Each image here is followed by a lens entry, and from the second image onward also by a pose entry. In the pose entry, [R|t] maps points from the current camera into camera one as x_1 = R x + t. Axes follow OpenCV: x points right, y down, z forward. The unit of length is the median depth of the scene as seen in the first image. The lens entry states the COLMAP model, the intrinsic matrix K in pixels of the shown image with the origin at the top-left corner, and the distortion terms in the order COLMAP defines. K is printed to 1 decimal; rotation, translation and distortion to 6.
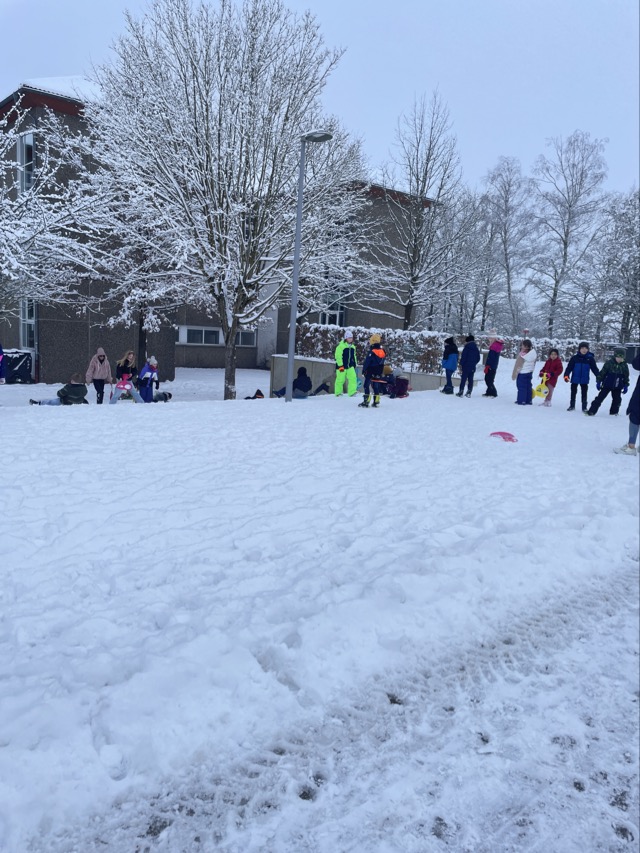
lens RADIAL K [[646.9, 0, 319.9], [0, 646.9, 427.0], [0, 0, 1]] dist [0.037601, -0.001246]
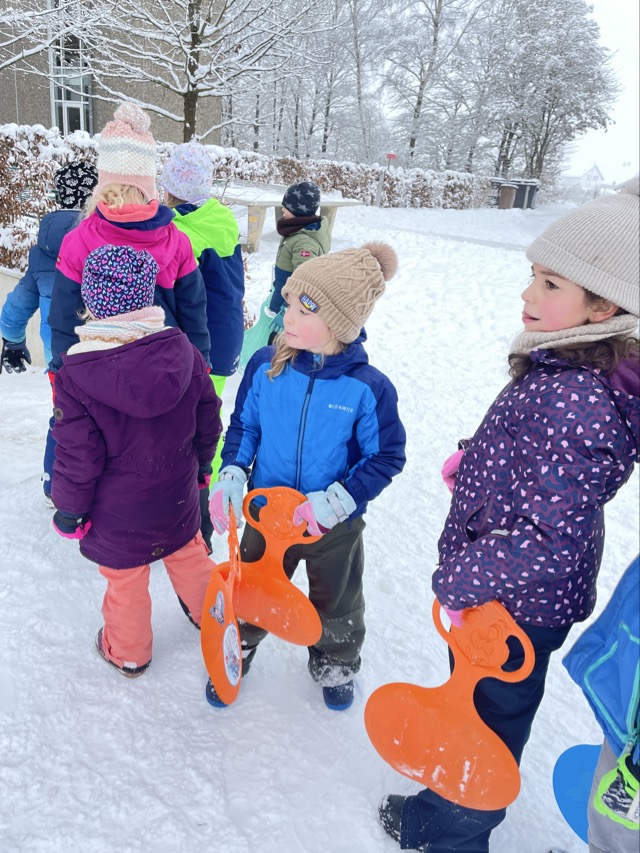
lens RADIAL K [[646.9, 0, 321.0], [0, 646.9, 426.2], [0, 0, 1]] dist [0.037601, -0.001246]
pose [[0.971590, -0.054431, 0.230325, 0.063575], [-0.005524, 0.967714, 0.251992, -0.035204], [-0.236605, -0.246105, 0.939920, 0.242292]]
